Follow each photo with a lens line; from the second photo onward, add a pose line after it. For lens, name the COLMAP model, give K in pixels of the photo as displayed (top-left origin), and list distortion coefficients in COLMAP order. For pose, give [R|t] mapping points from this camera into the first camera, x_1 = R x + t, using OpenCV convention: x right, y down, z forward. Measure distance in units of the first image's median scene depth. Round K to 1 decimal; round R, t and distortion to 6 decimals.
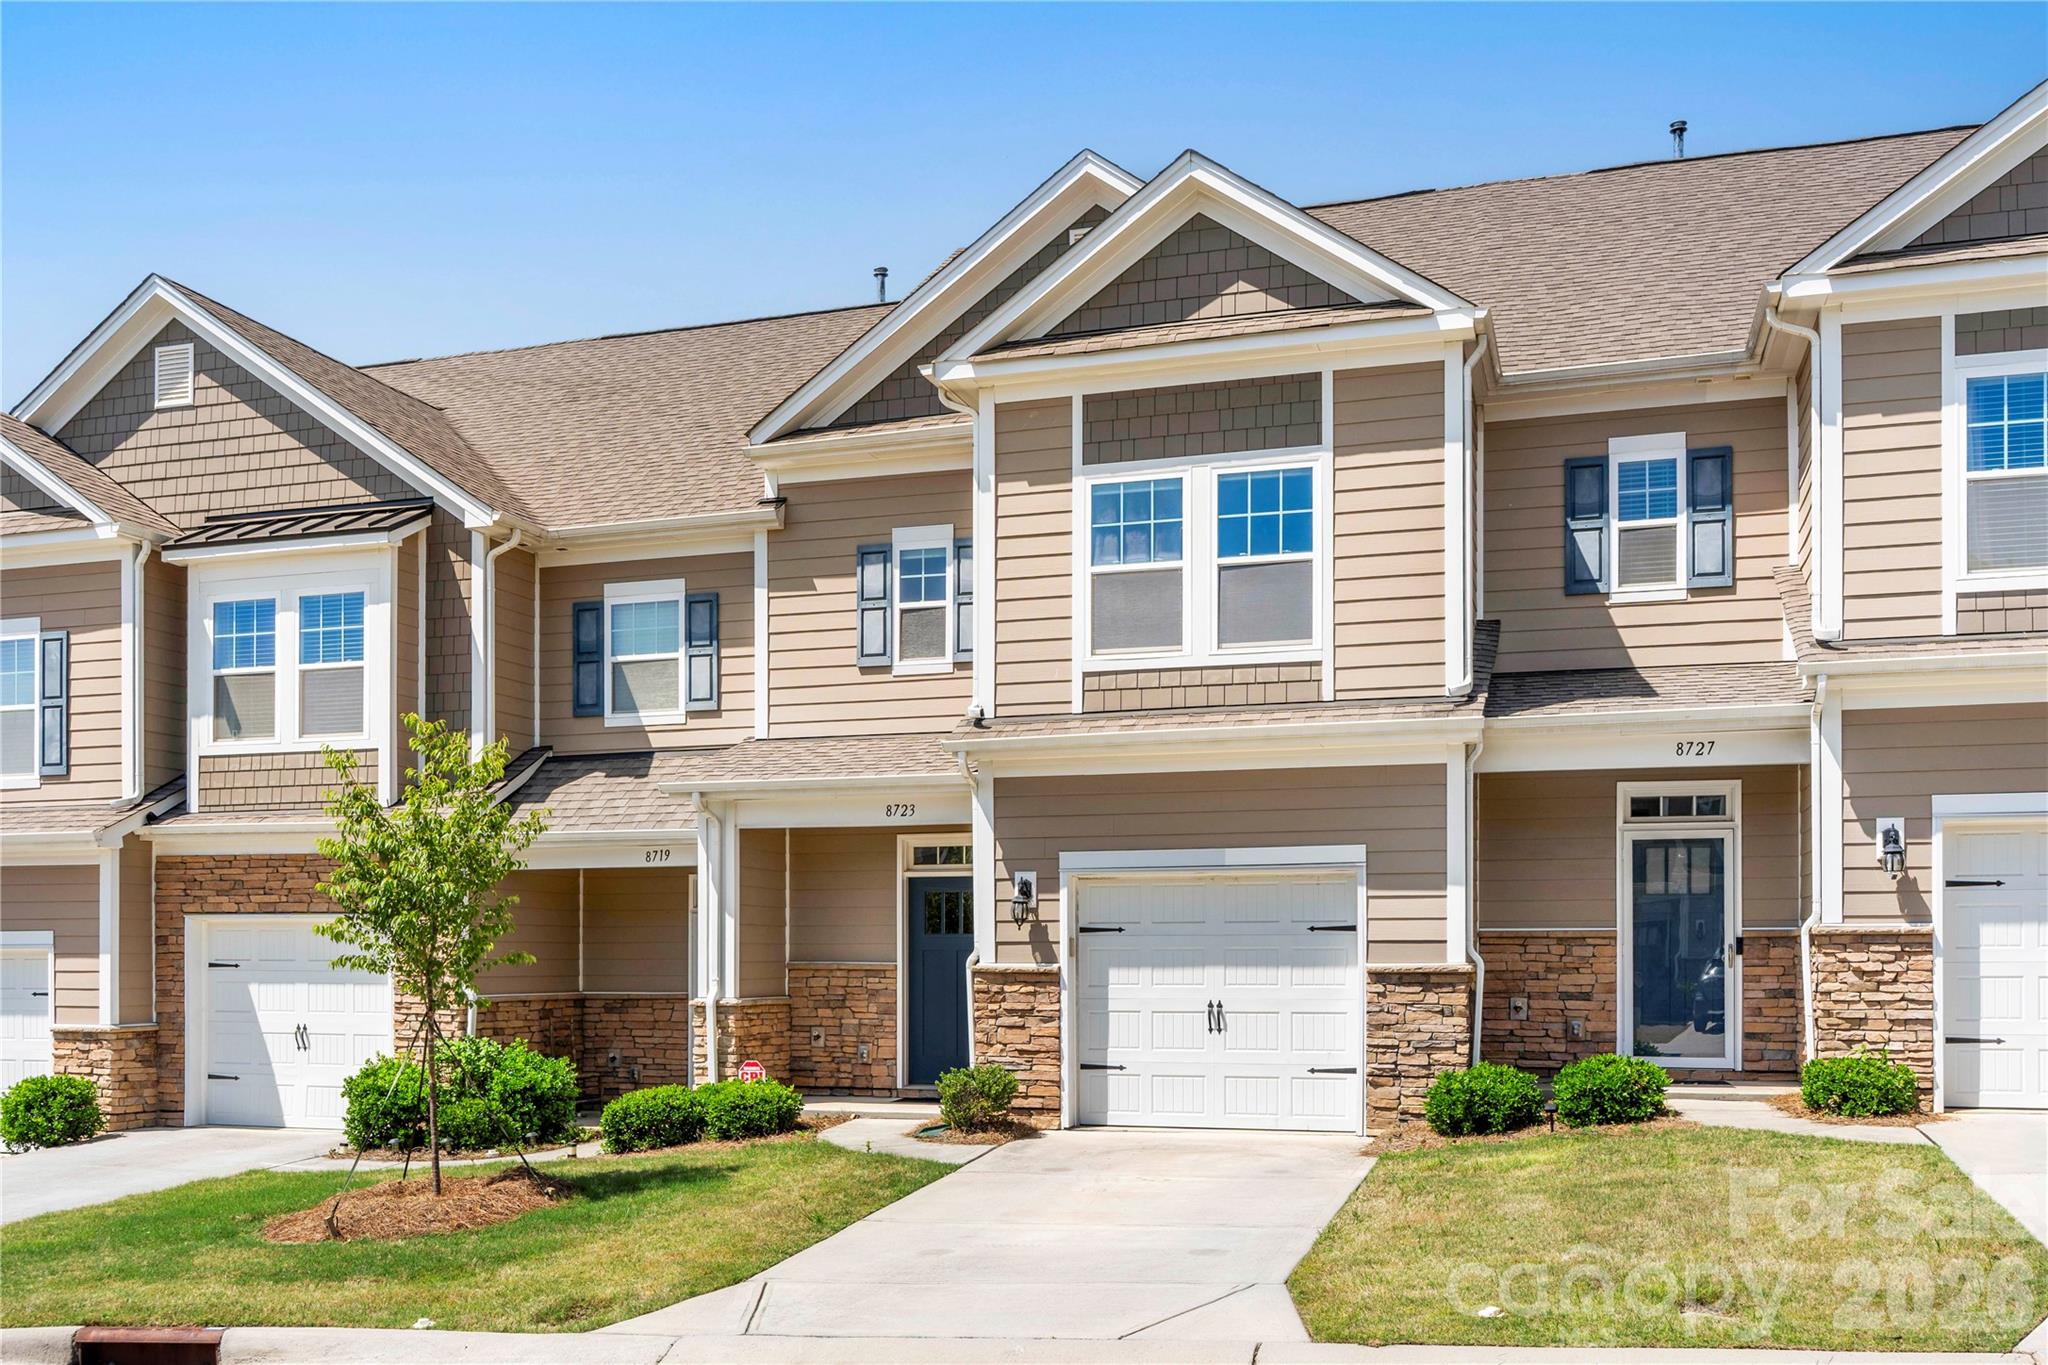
lens RADIAL K [[1851.3, 0, 1022.9], [0, 1851.3, 684.4], [0, 0, 1]] dist [-0.024200, -0.004268]
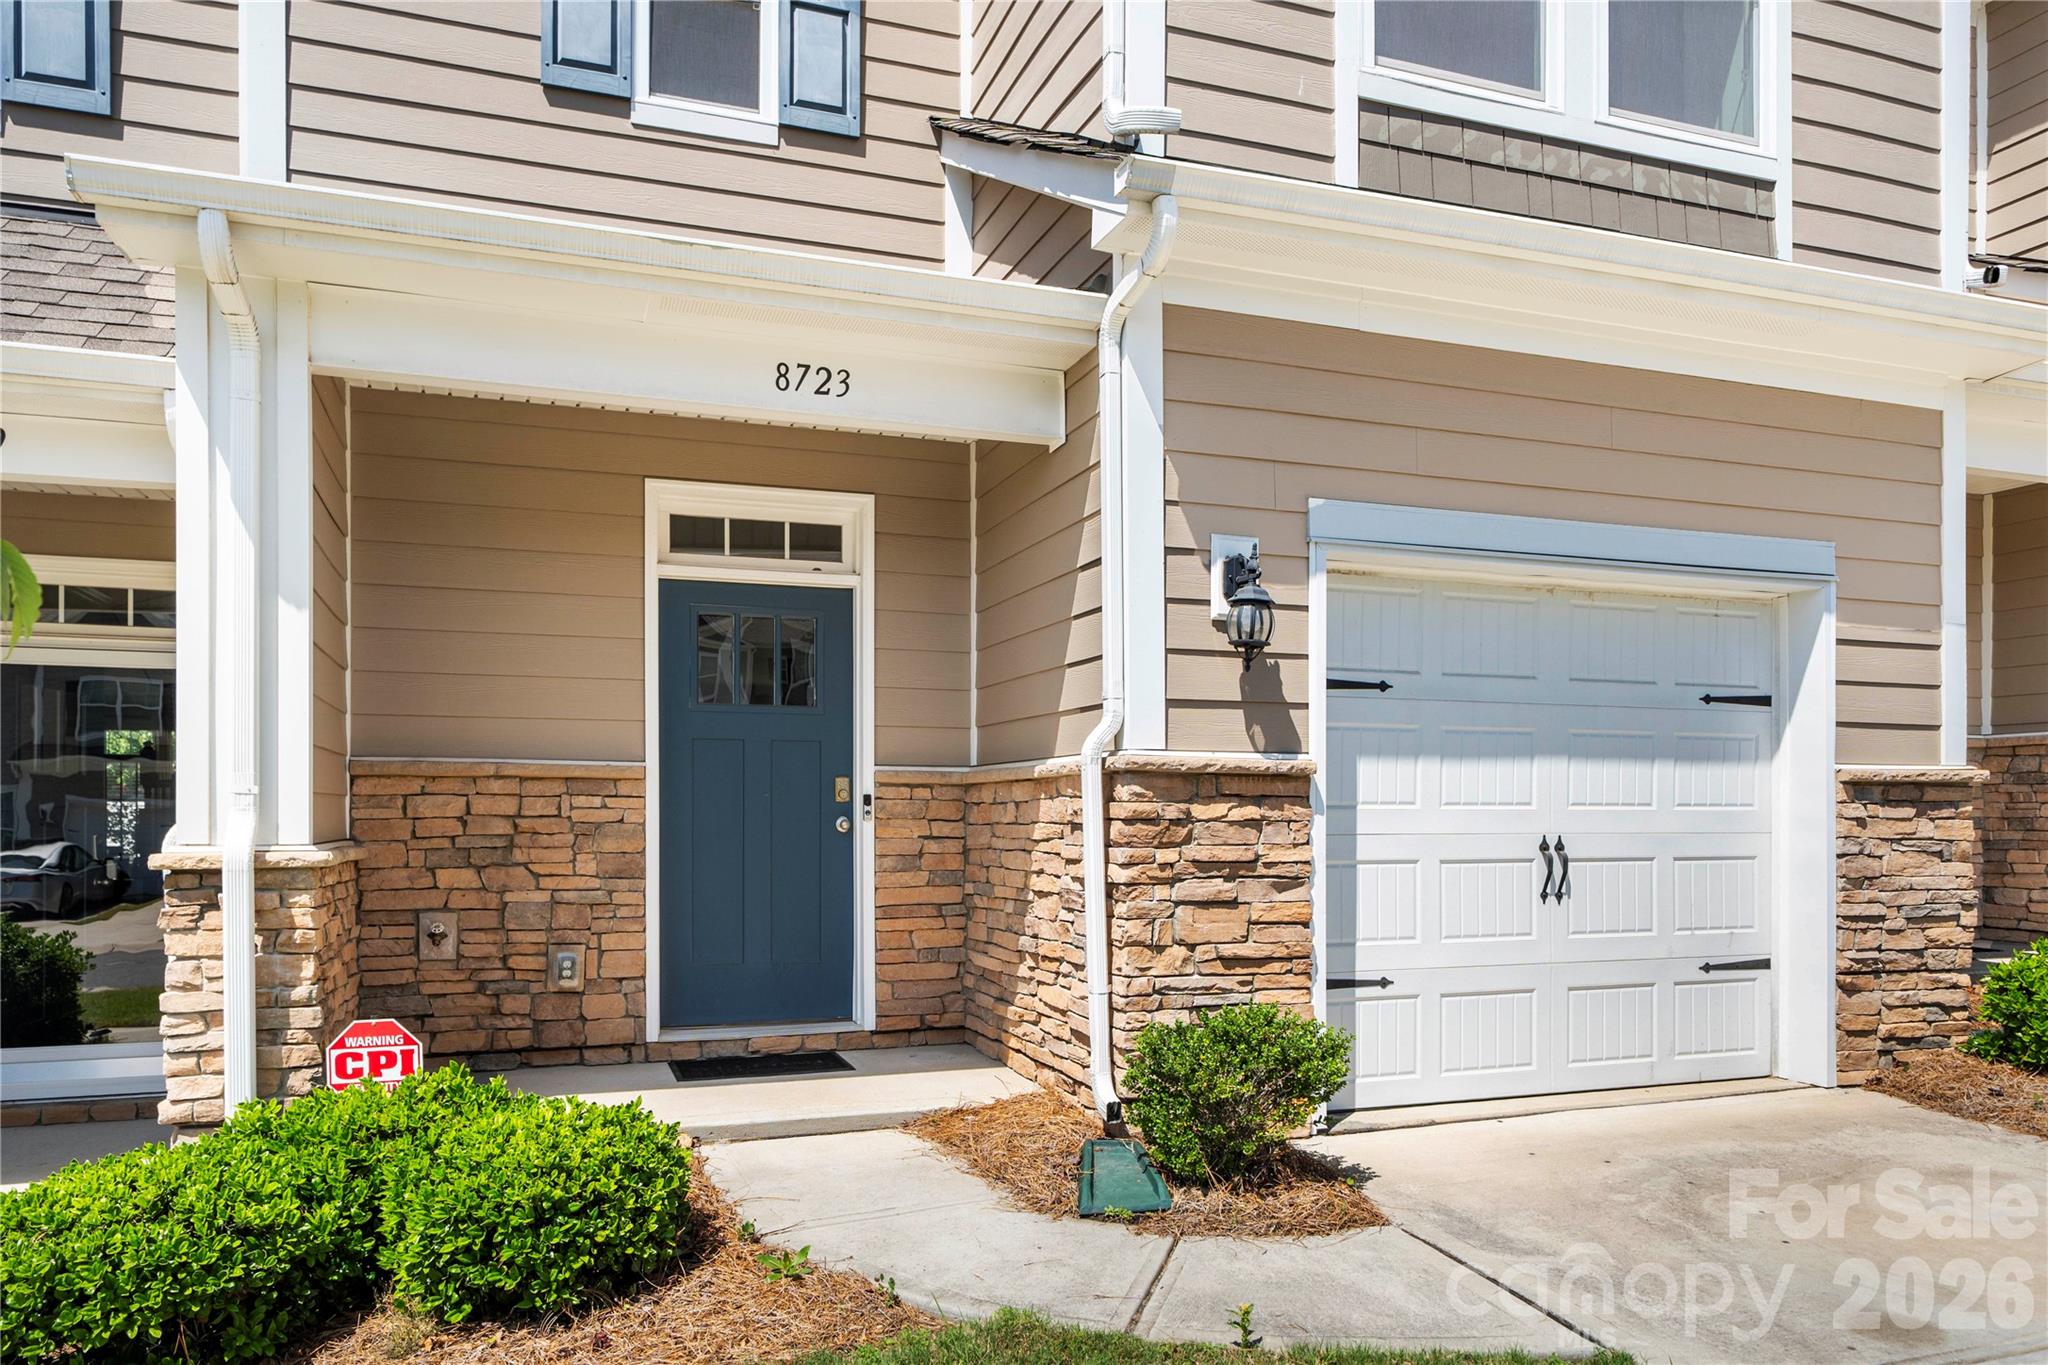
lens RADIAL K [[1403.1, 0, 1036.6], [0, 1403.1, 753.9], [0, 0, 1]] dist [-0.001569, 0.000825]
pose [[0.792366, 0.029974, 0.609309, -0.228997], [-0.091181, 0.993392, 0.069706, 0.133659], [-0.603193, -0.110790, 0.789863, 0.779164]]
